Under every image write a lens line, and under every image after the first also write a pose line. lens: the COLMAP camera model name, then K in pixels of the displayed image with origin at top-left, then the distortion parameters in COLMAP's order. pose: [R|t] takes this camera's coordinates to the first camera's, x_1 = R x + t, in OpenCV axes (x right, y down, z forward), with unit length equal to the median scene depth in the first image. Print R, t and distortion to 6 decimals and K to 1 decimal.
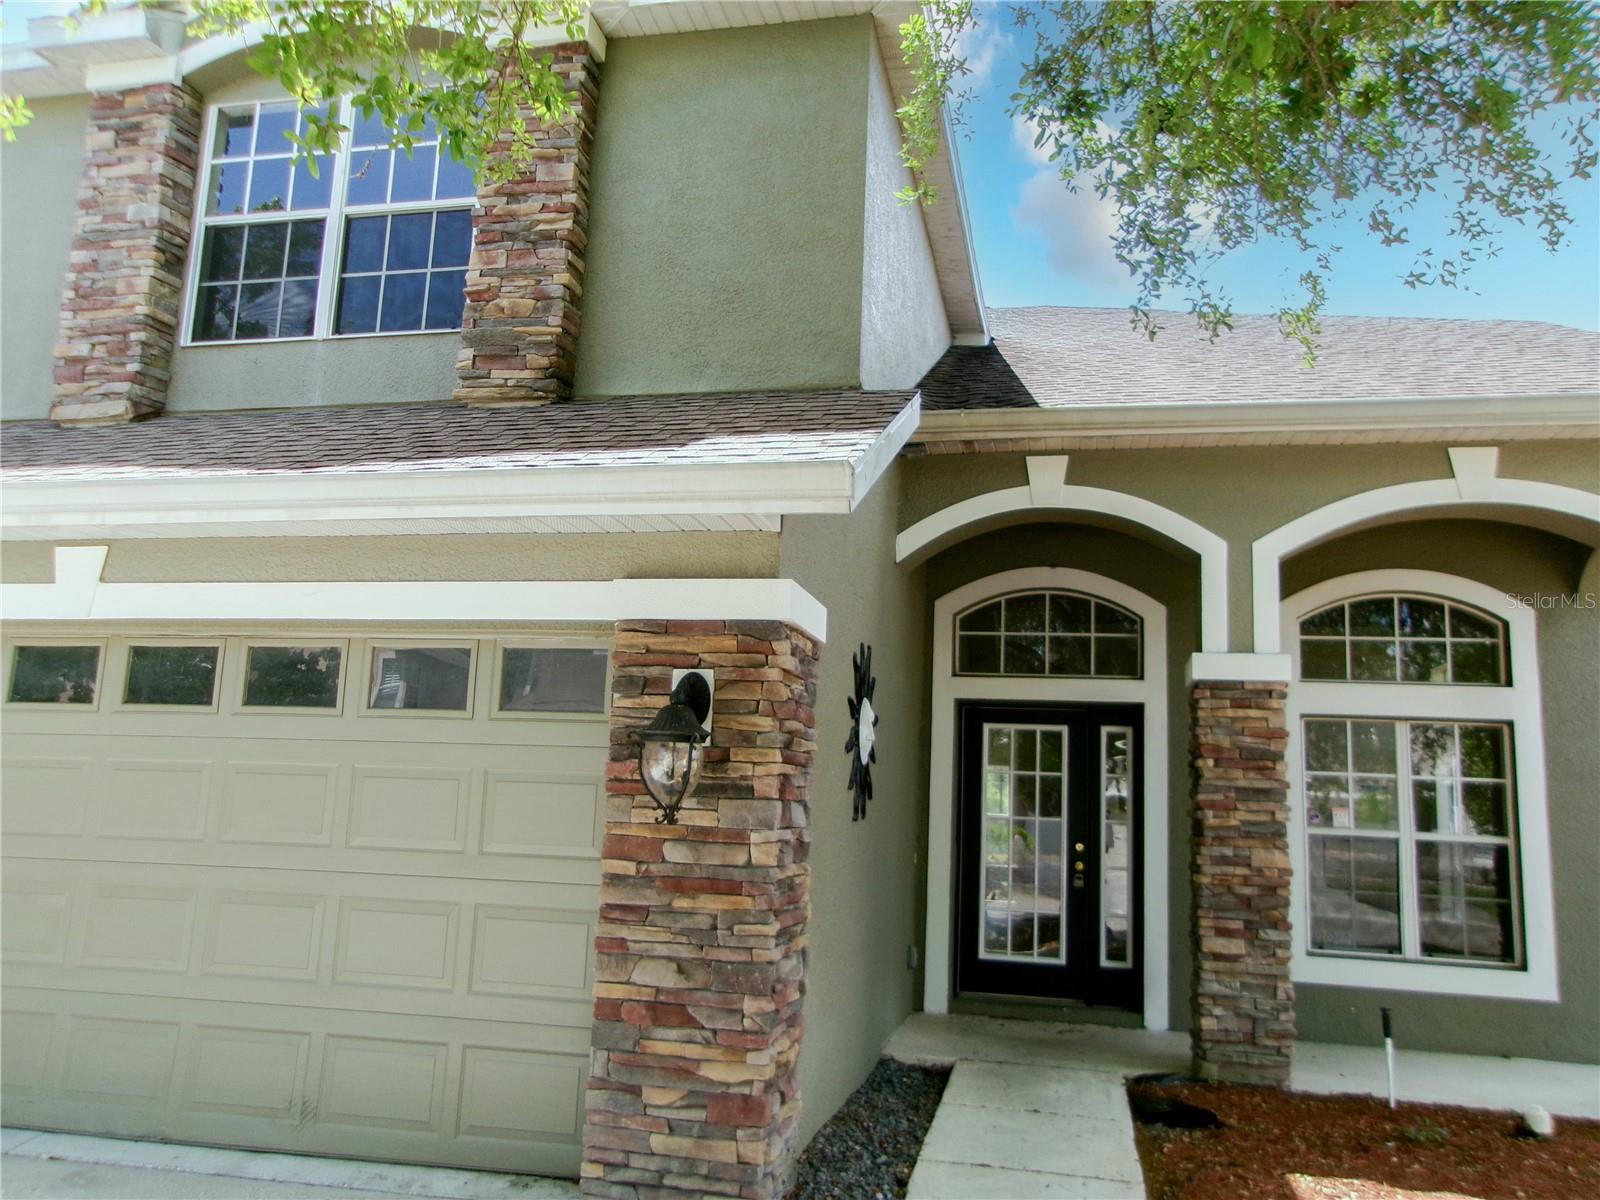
lens RADIAL K [[1252.2, 0, 783.6], [0, 1252.2, 595.4], [0, 0, 1]] dist [0.003535, 0.013837]
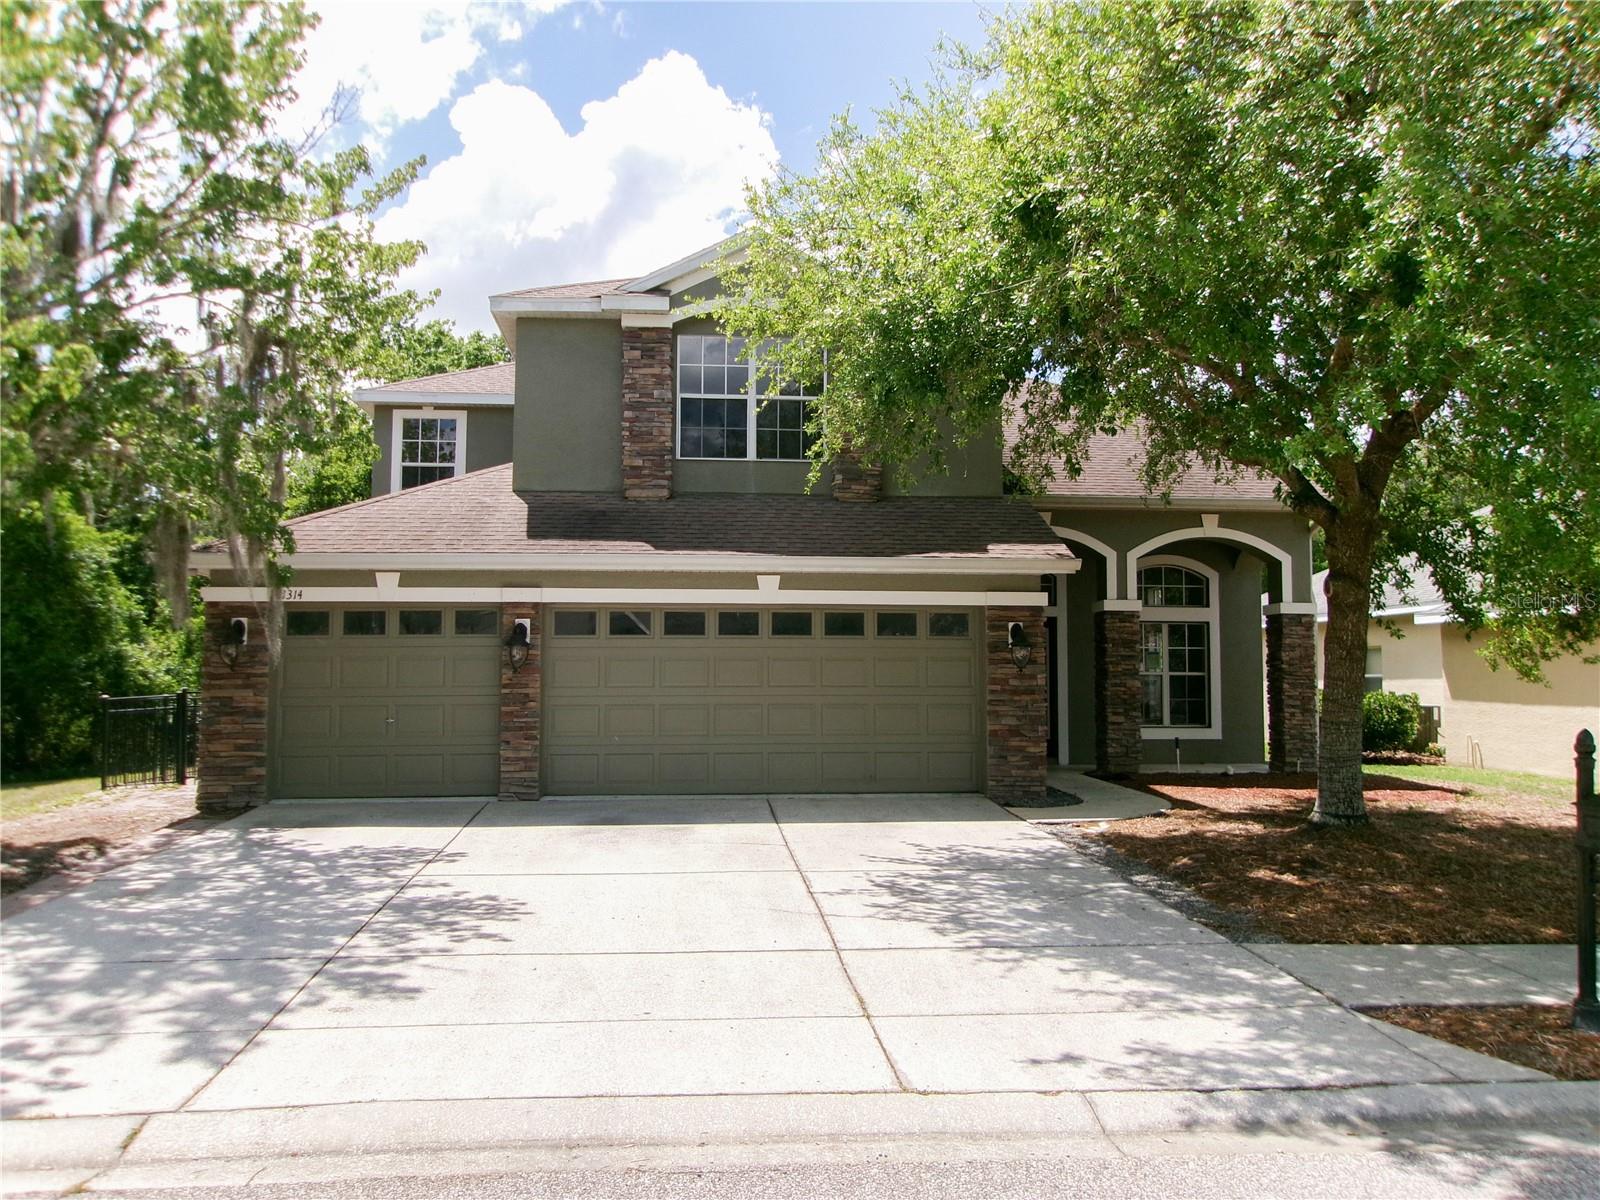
lens RADIAL K [[1252.2, 0, 800.7], [0, 1252.2, 588.8], [0, 0, 1]] dist [0.003535, 0.013837]
pose [[0.953333, -0.012334, 0.301669, -0.953560], [-0.016967, 0.995398, 0.094315, -0.191894], [-0.301444, -0.095032, 0.948736, -1.096632]]
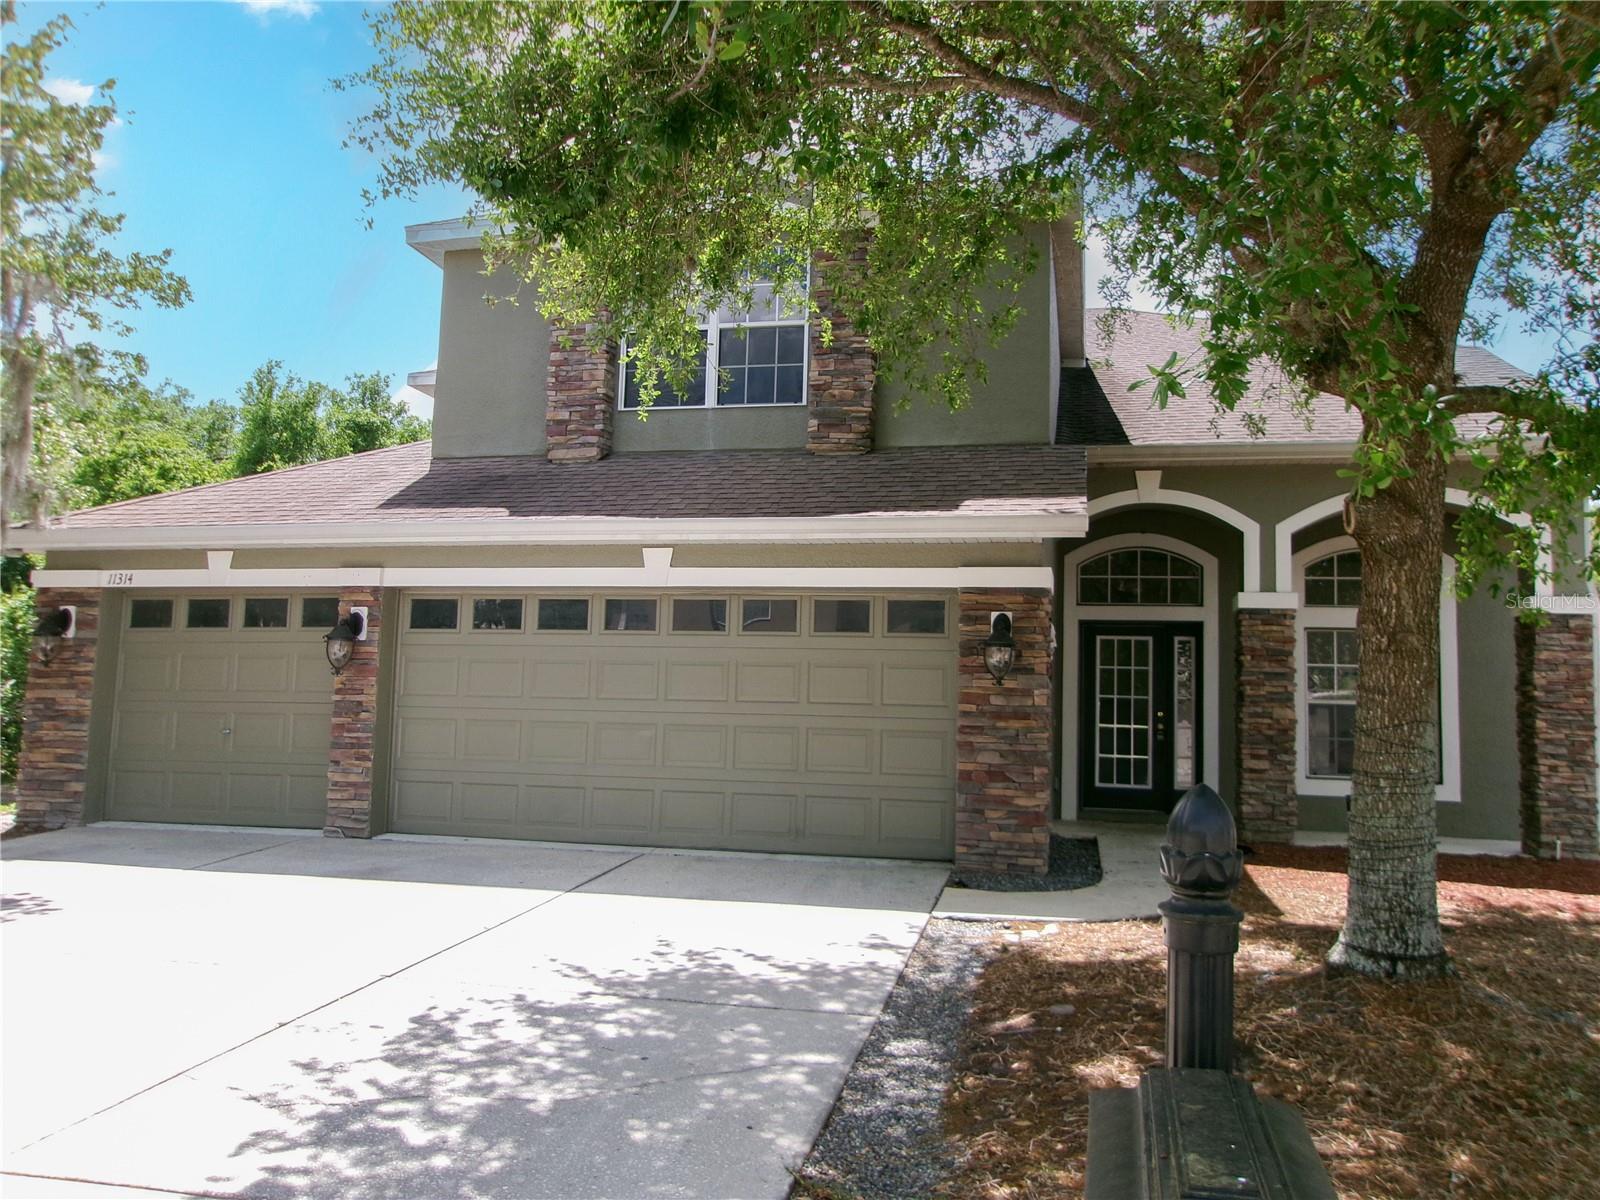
lens RADIAL K [[1252.2, 0, 788.7], [0, 1252.2, 577.5], [0, 0, 1]] dist [0.003535, 0.013837]
pose [[0.999928, -0.010470, -0.005929, -0.262619], [0.010786, 0.998378, 0.055904, -0.073837], [0.005334, -0.055964, 0.998419, -0.668108]]
